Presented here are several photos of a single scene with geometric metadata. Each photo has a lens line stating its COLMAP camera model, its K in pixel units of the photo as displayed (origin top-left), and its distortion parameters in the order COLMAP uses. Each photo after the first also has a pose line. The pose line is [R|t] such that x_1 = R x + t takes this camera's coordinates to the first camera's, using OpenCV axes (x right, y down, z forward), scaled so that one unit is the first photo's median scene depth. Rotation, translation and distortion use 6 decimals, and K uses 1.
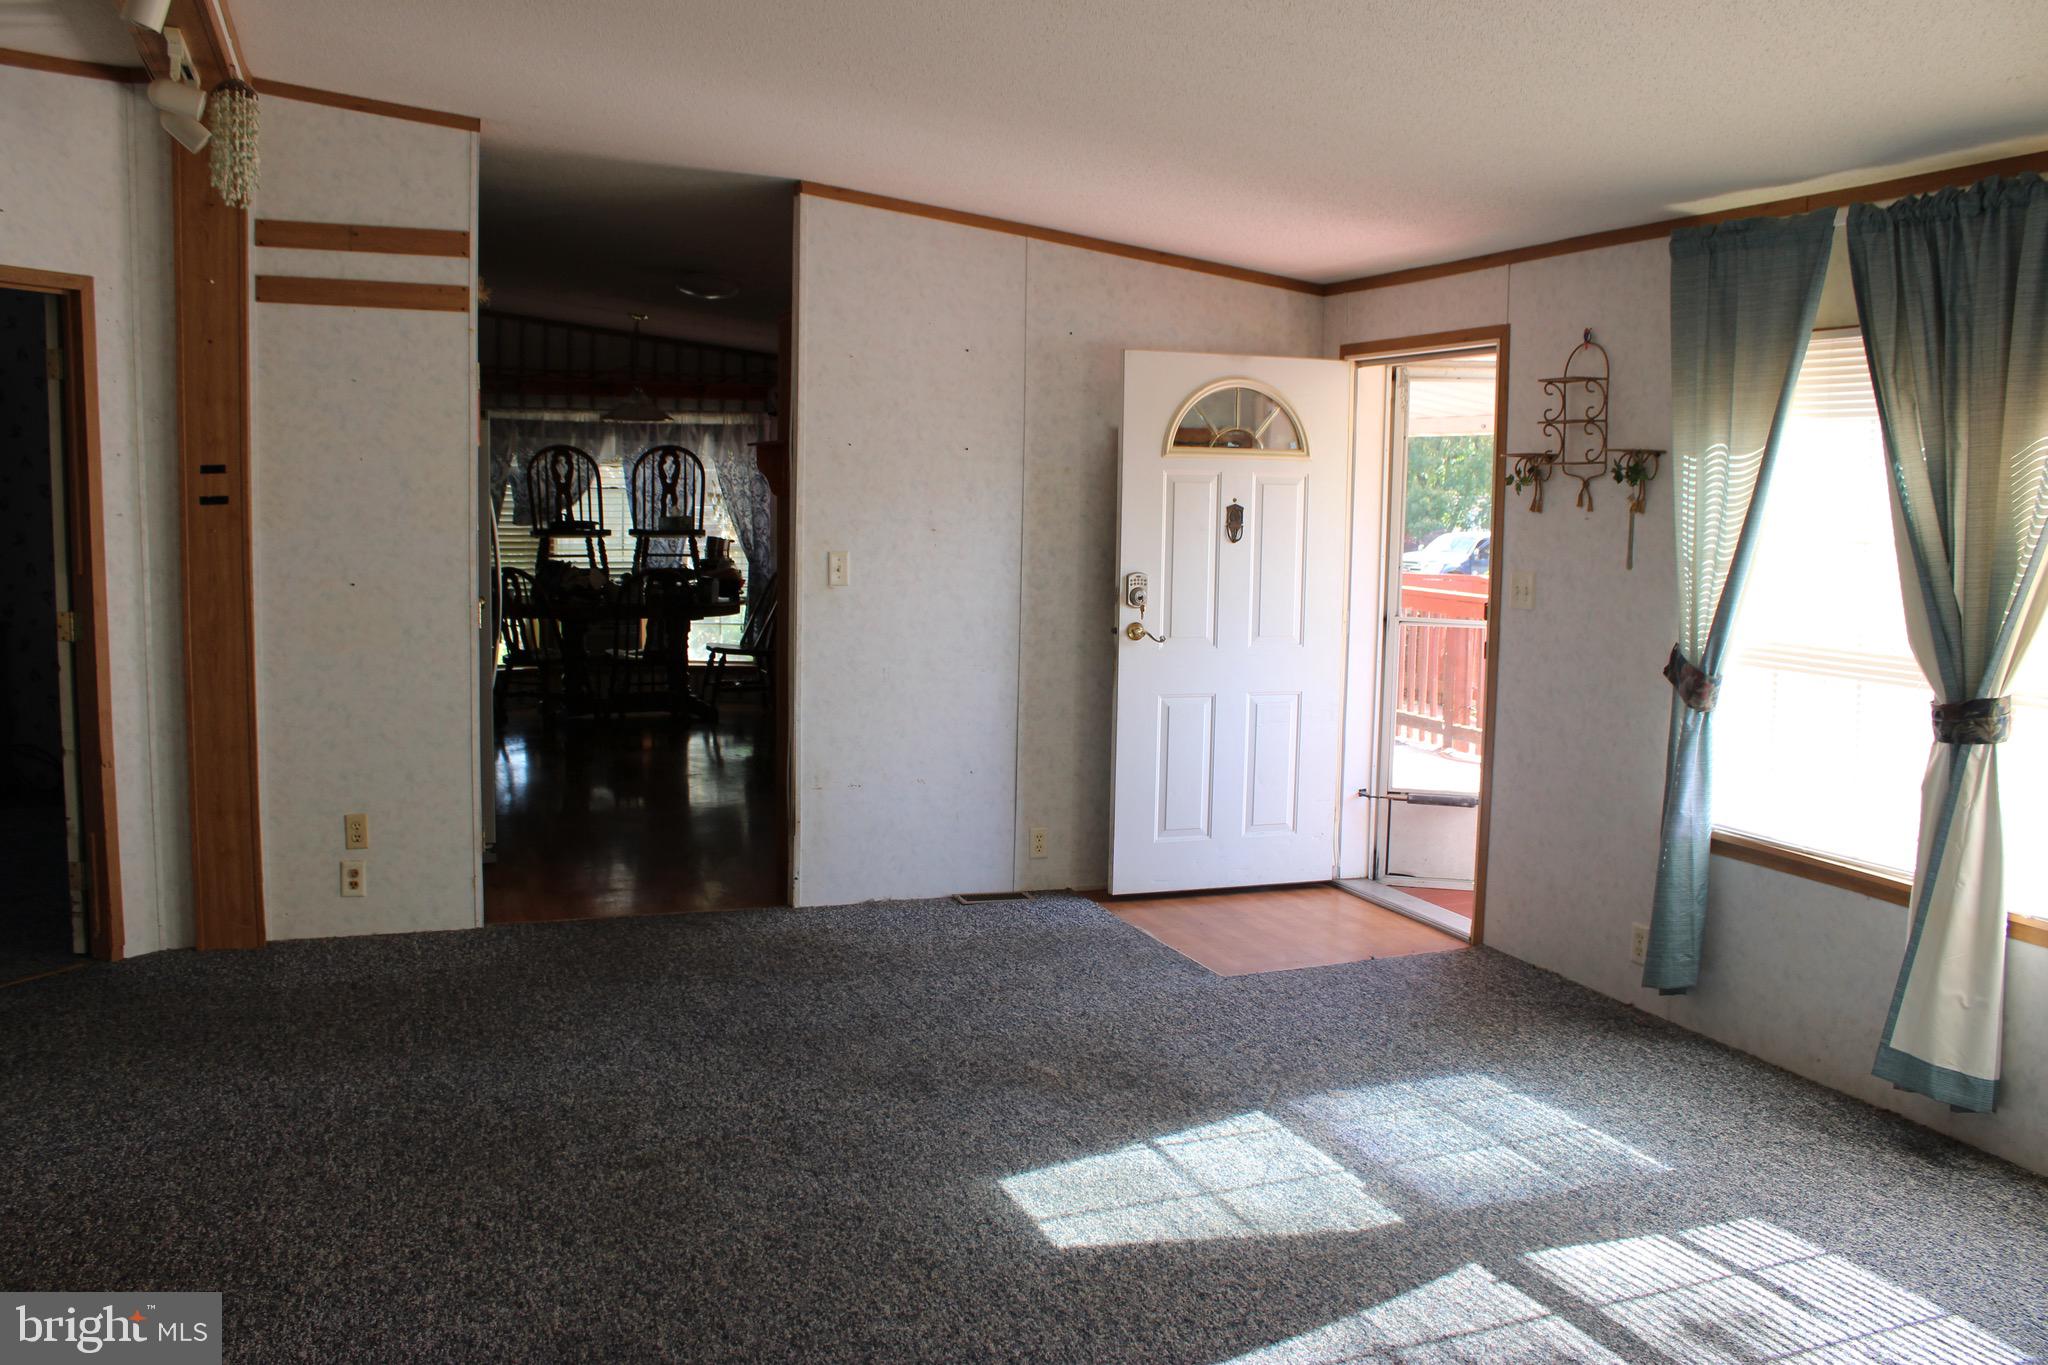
lens RADIAL K [[1715.5, 0, 1024.0], [0, 1715.5, 682.5], [0, 0, 1]] dist [-0.167781, 0.150381]
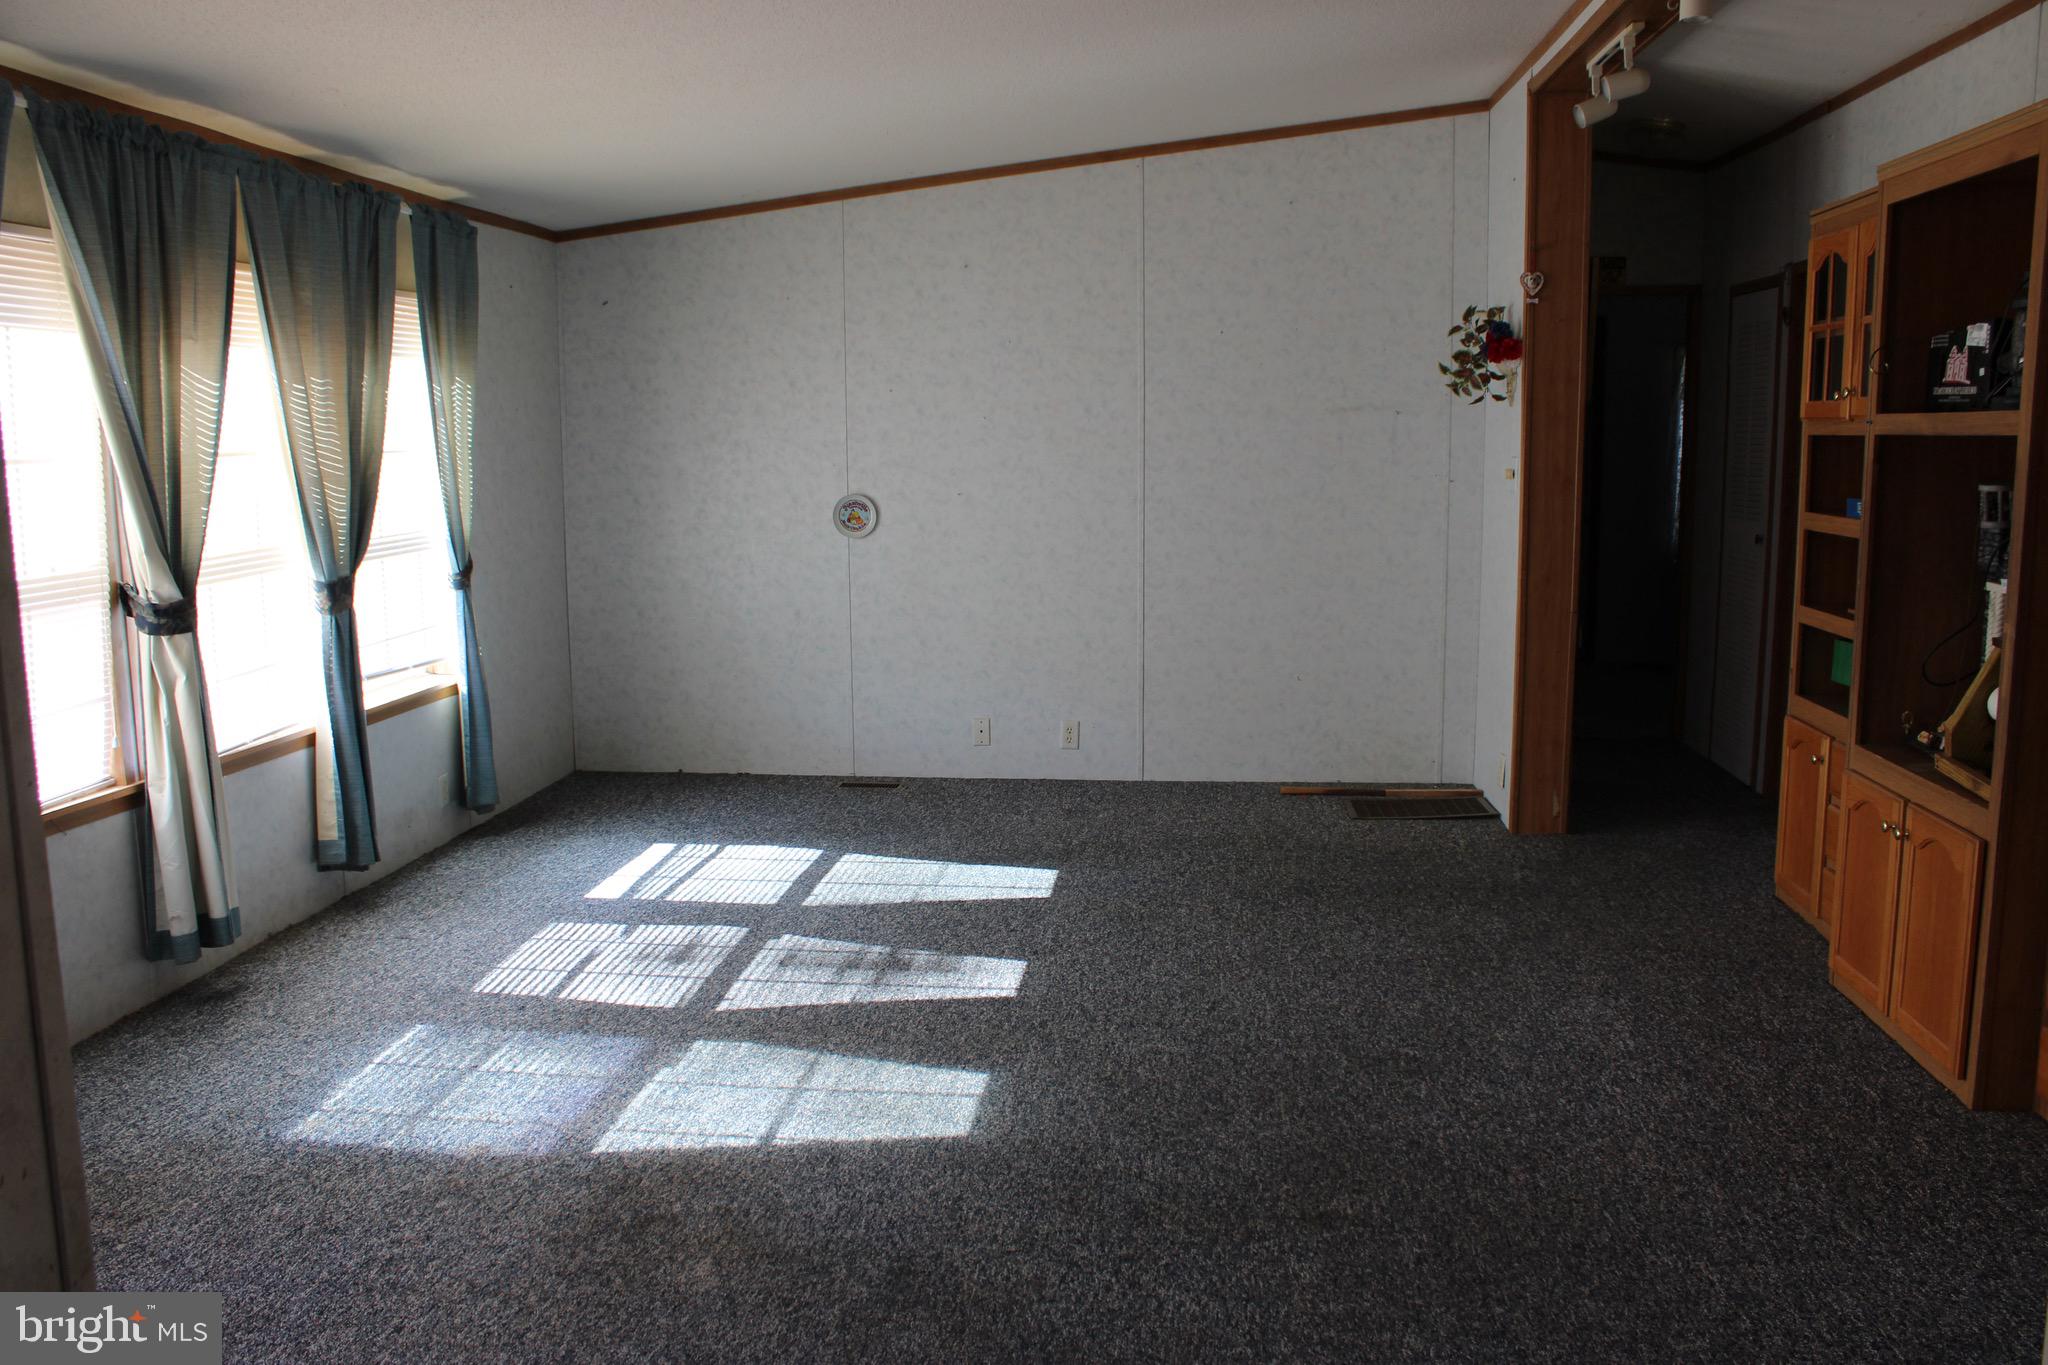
lens RADIAL K [[1715.5, 0, 1024.0], [0, 1715.5, 682.5], [0, 0, 1]] dist [-0.167781, 0.150381]
pose [[-0.888493, -0.080885, 0.451706, -0.446251], [0.040747, 0.966549, 0.253225, -0.189553], [-0.457078, 0.243394, -0.855476, 1.704052]]
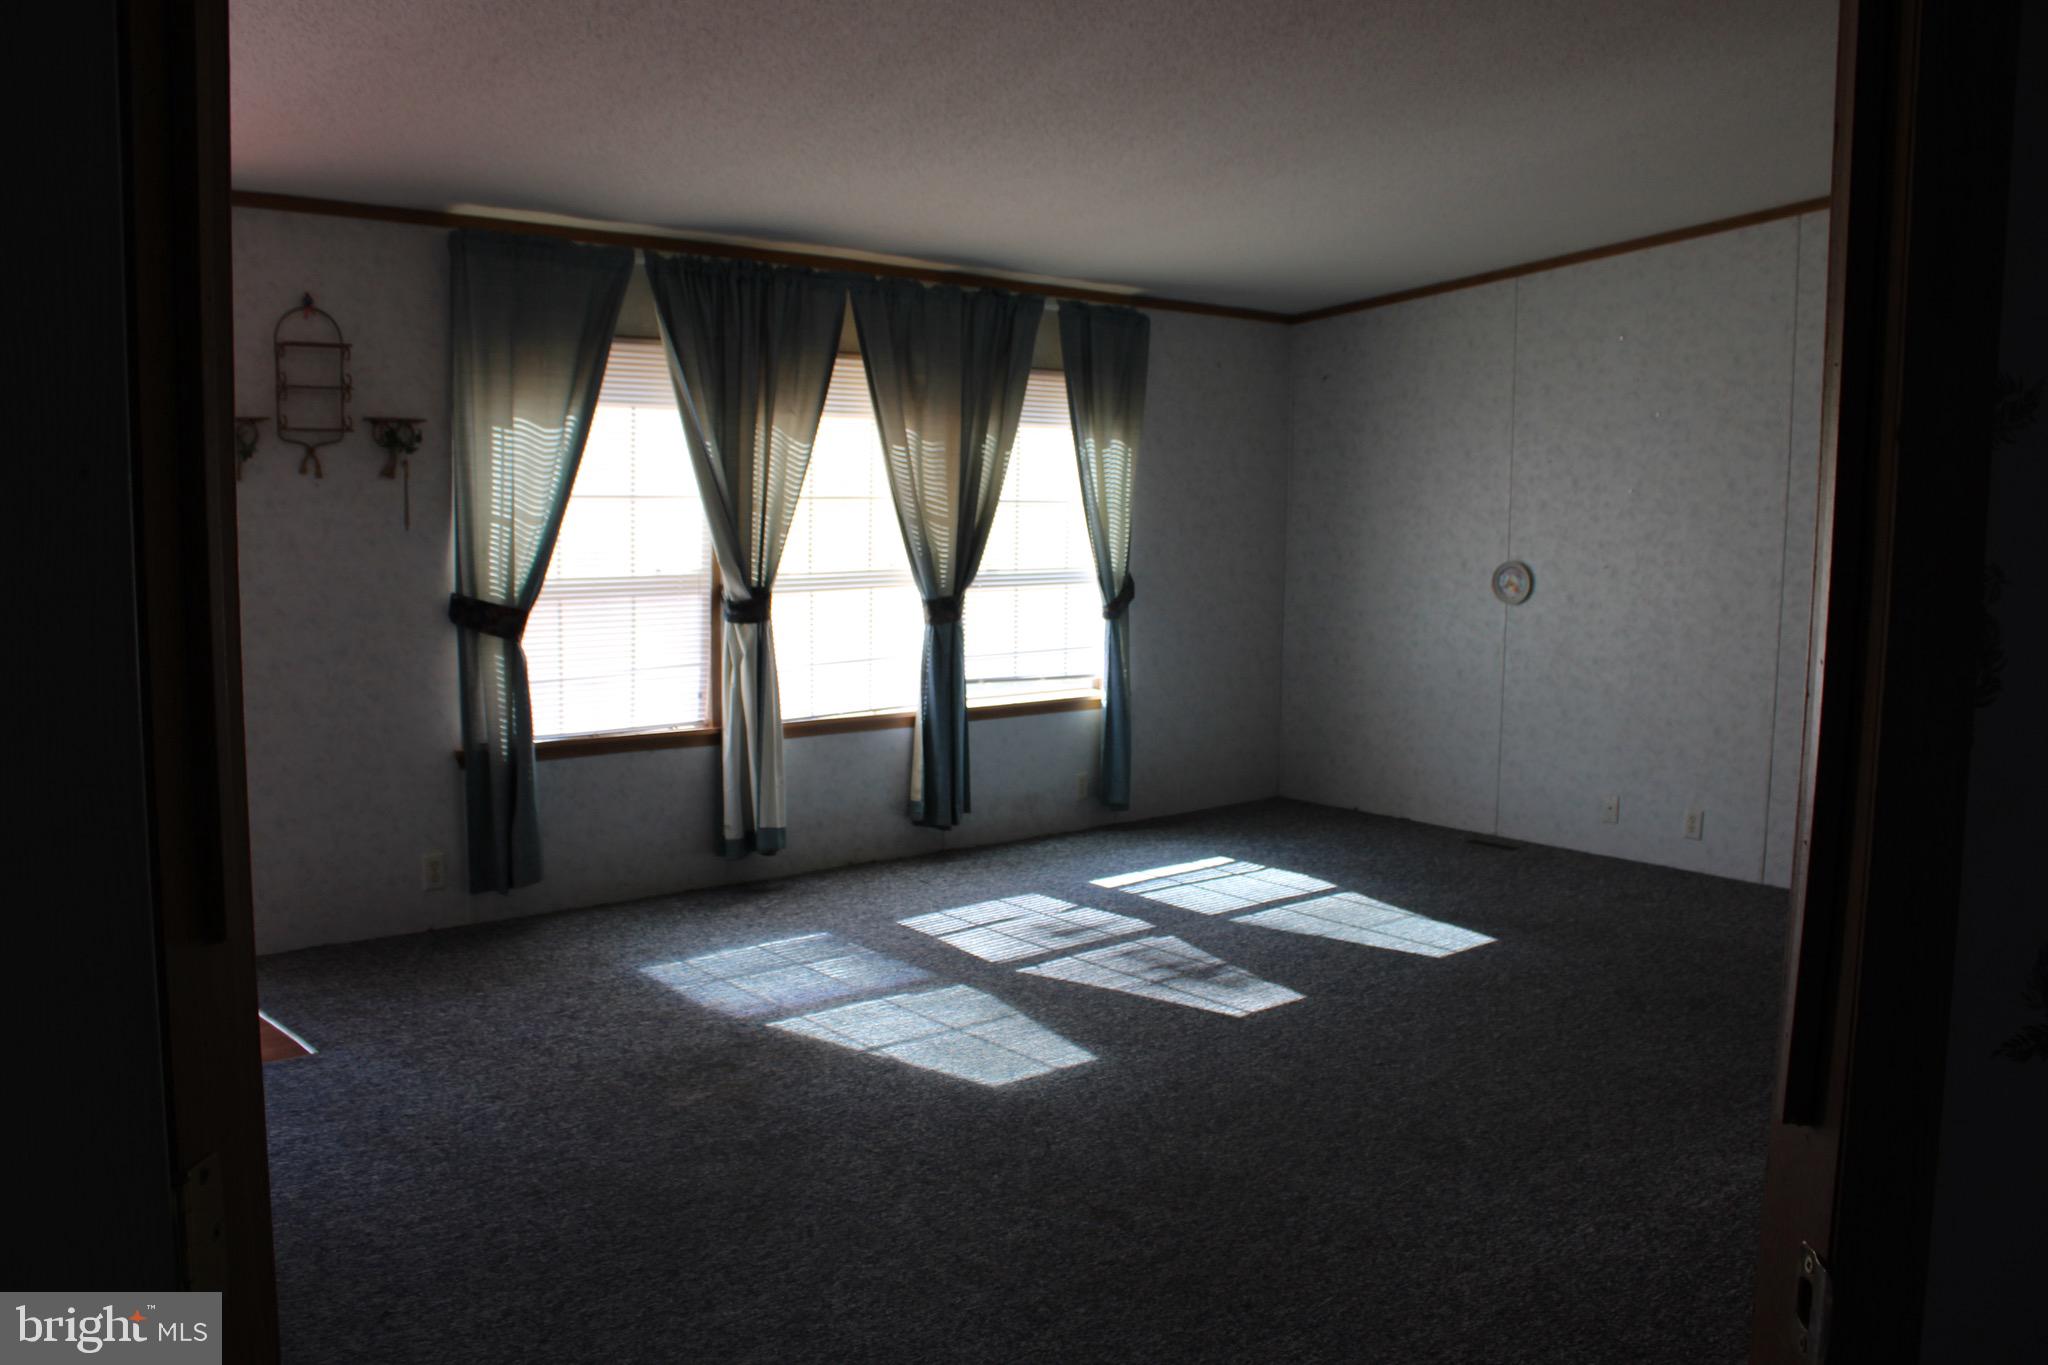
lens RADIAL K [[1715.5, 0, 1024.0], [0, 1715.5, 682.5], [0, 0, 1]] dist [-0.167781, 0.150381]
pose [[-0.342621, -0.128947, 0.930582, -1.018295], [0.084482, 0.982294, 0.167217, -0.153518], [-0.935668, 0.135909, -0.325661, 1.289046]]
